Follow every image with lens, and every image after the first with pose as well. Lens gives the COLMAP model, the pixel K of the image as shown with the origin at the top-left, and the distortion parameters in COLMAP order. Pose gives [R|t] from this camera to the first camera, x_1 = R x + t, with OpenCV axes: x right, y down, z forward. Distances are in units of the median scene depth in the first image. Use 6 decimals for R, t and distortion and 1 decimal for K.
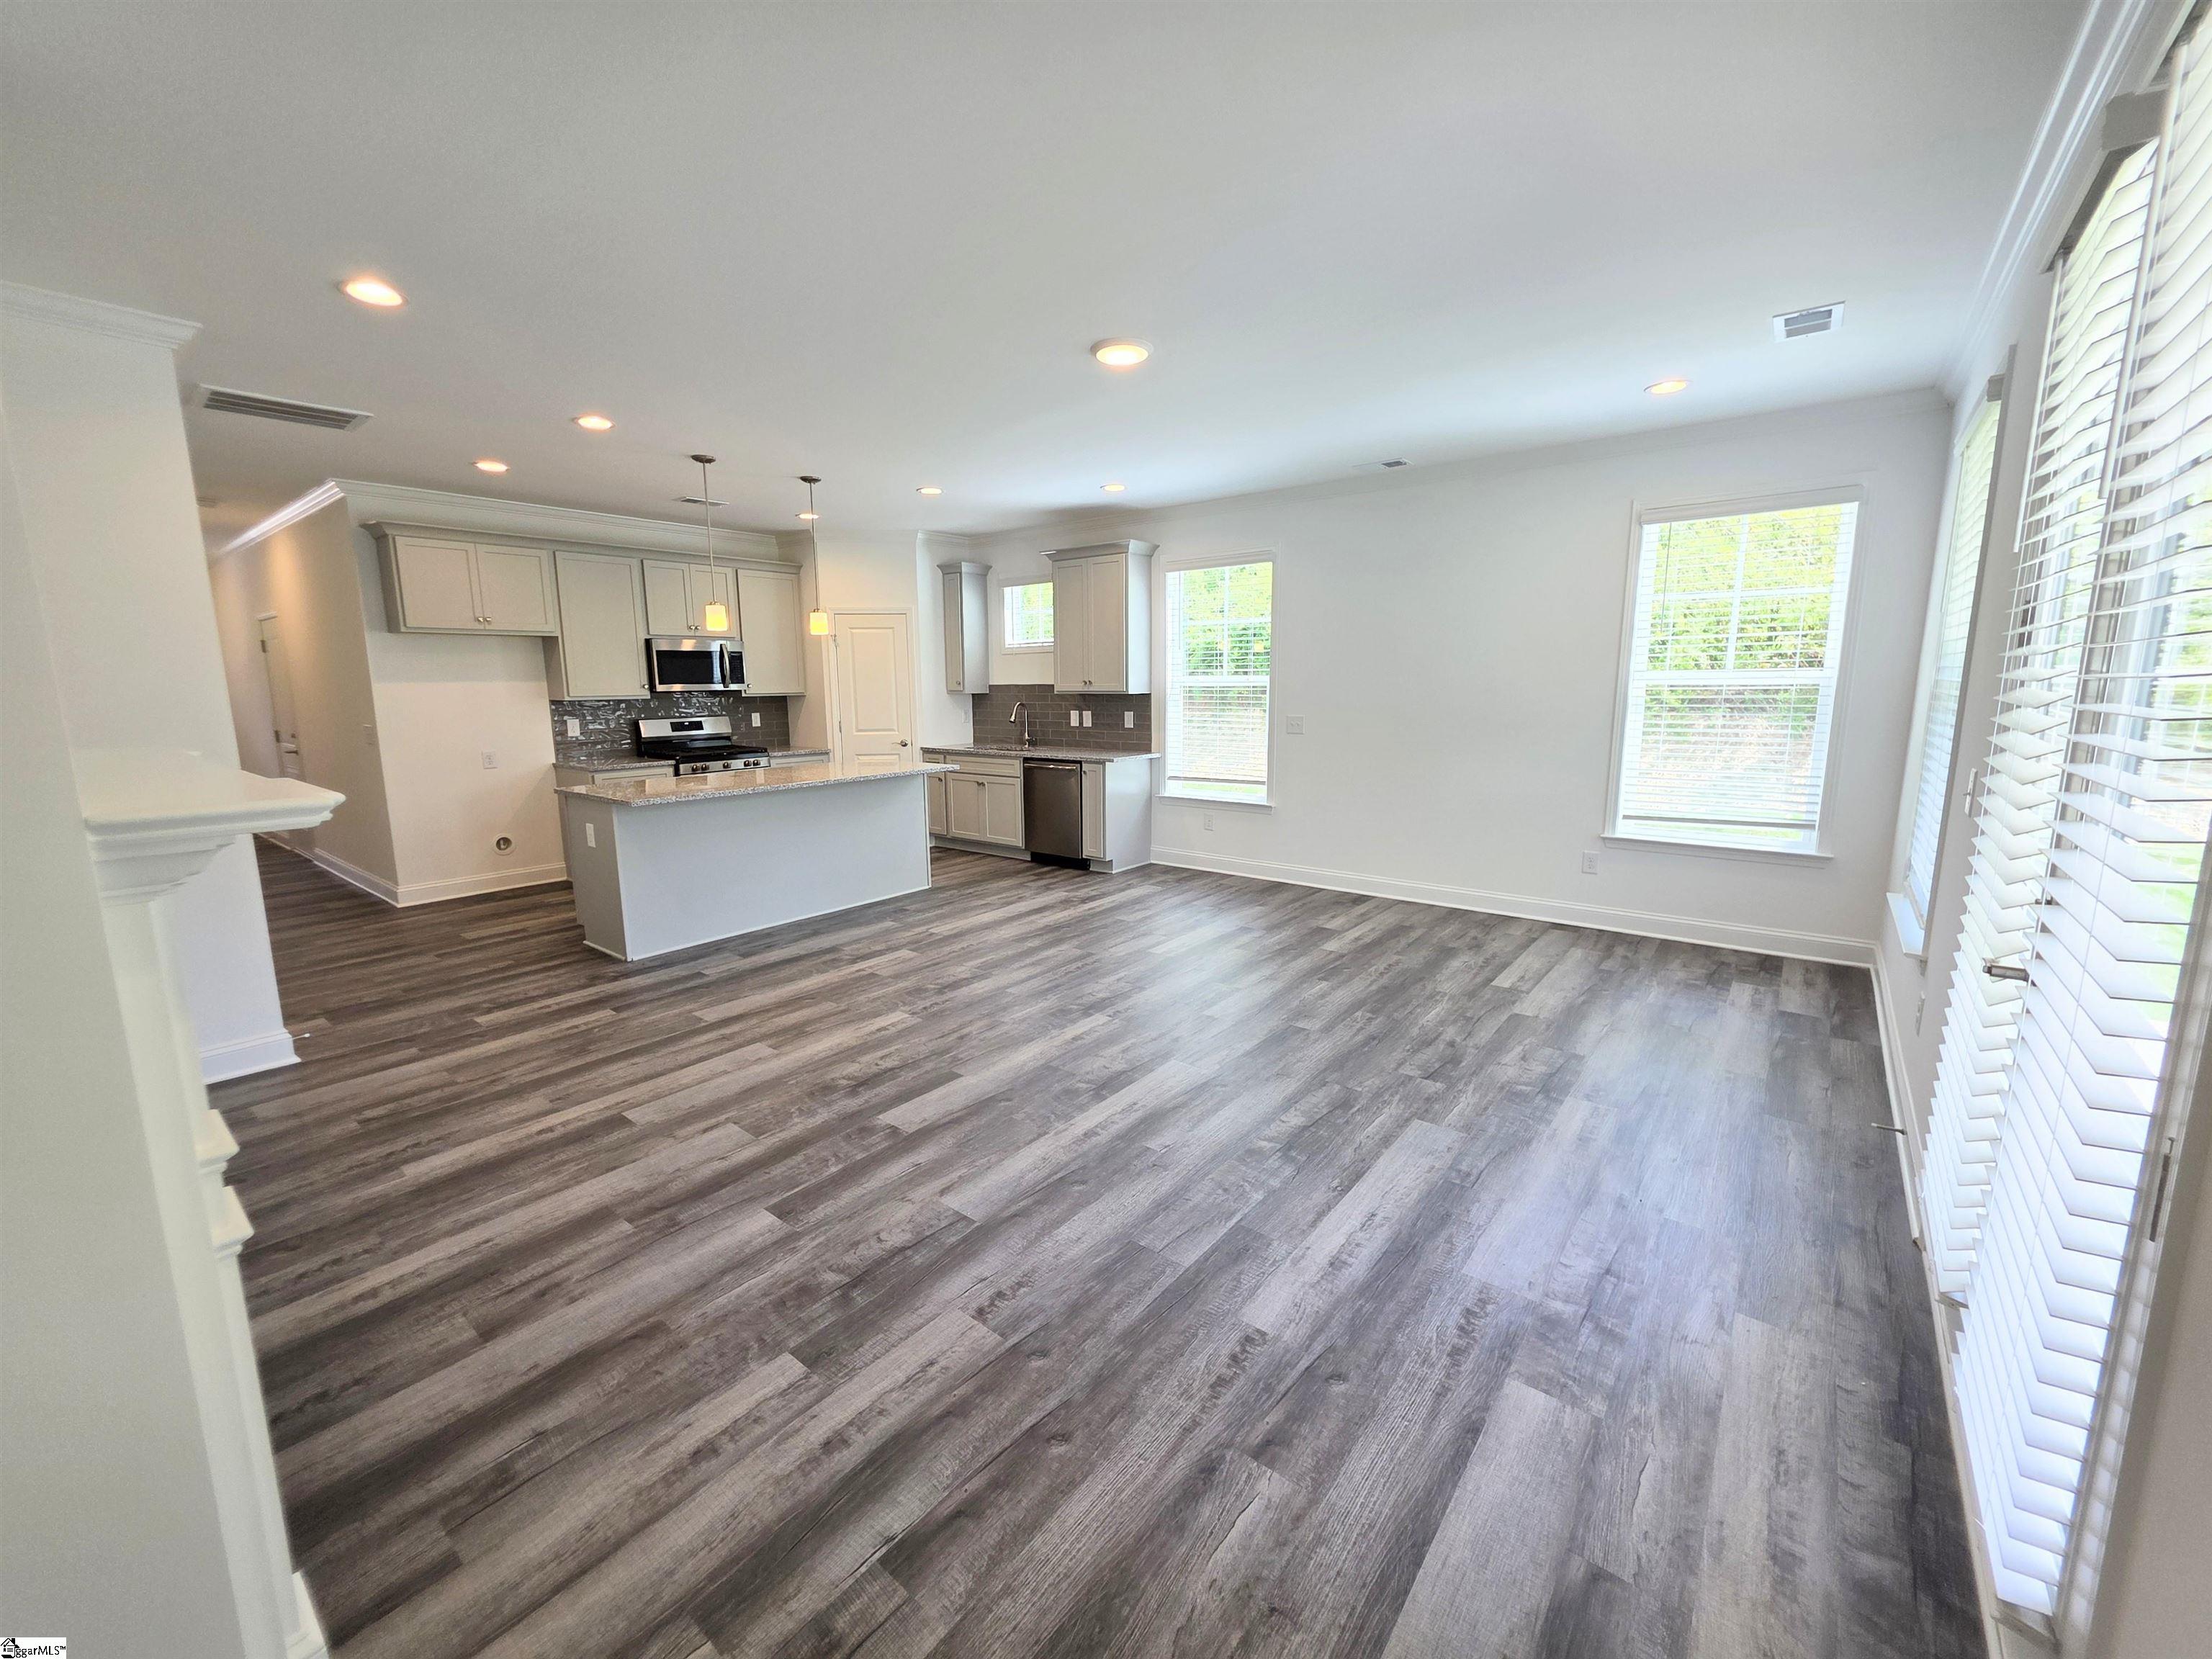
lens RADIAL K [[892.7, 0, 1093.8], [0, 892.7, 827.1], [0, 0, 1]] dist [-0.000330, 0.000040]
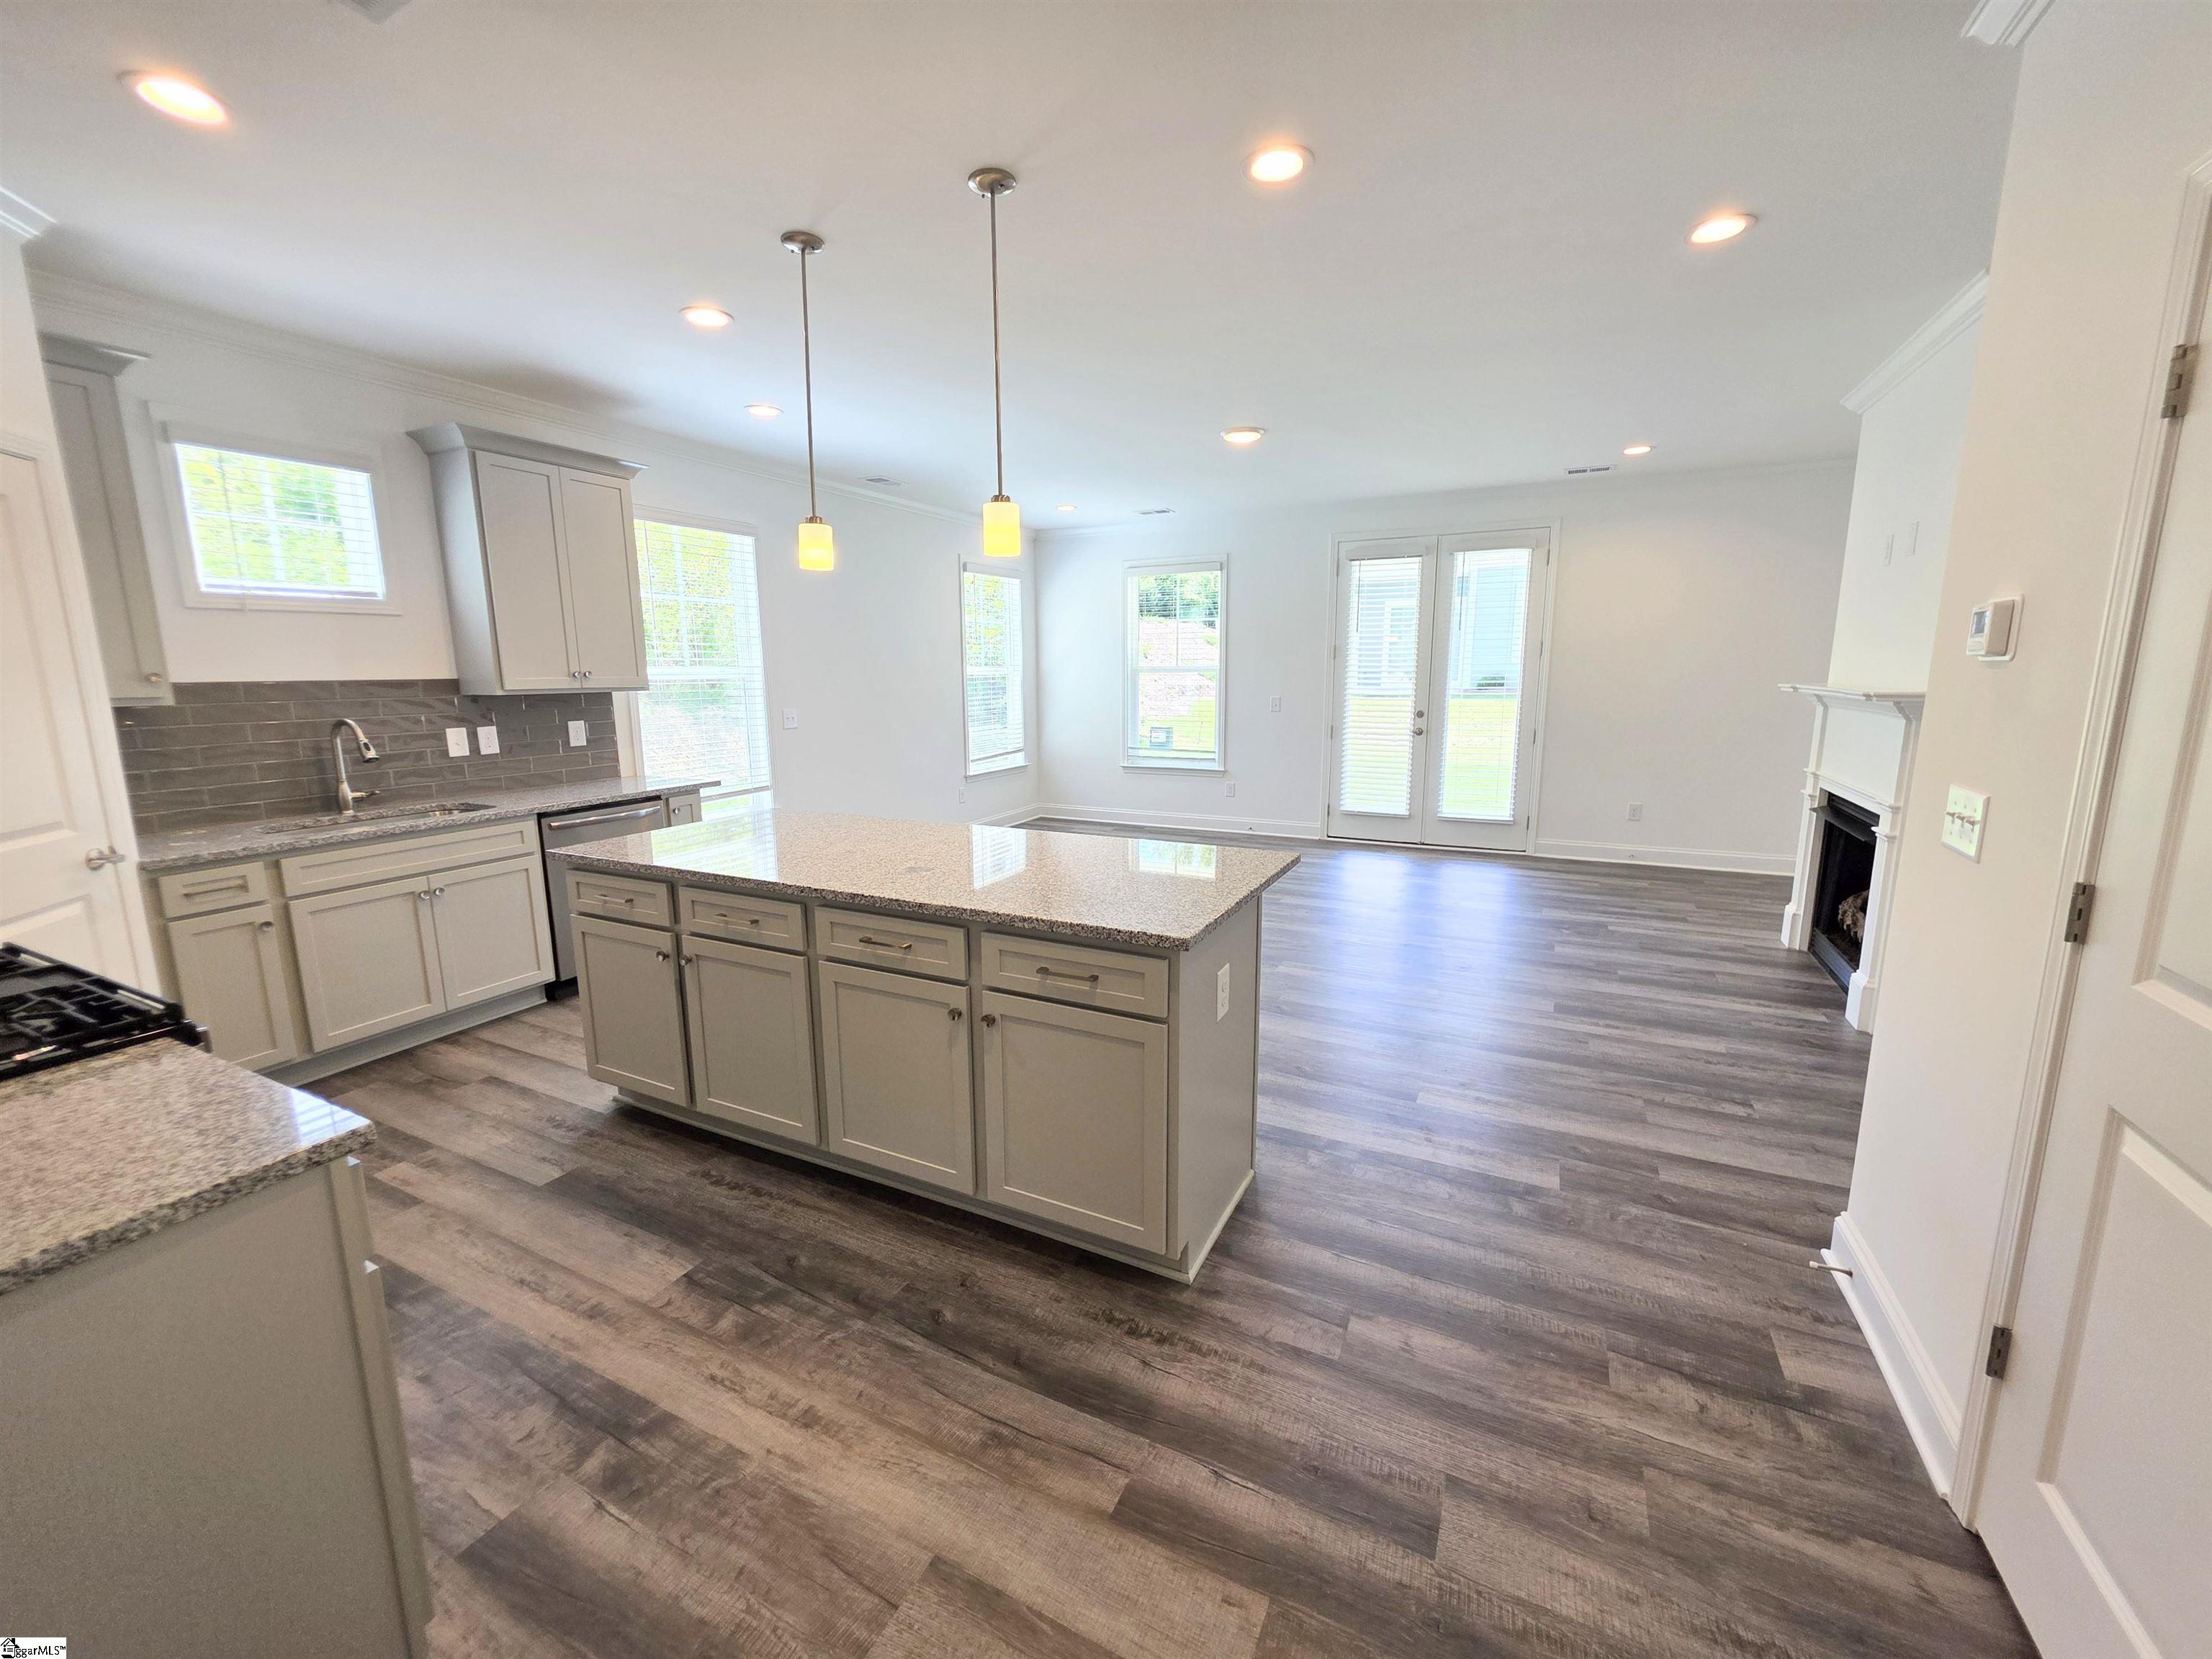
lens RADIAL K [[892.7, 0, 1092.8], [0, 892.7, 826.0], [0, 0, 1]] dist [-0.000330, 0.000040]
pose [[-0.211155, -0.159194, 0.964402, -1.308261], [0.169443, 0.965749, 0.196515, -0.233717], [-0.962654, 0.204906, -0.176948, 1.508803]]
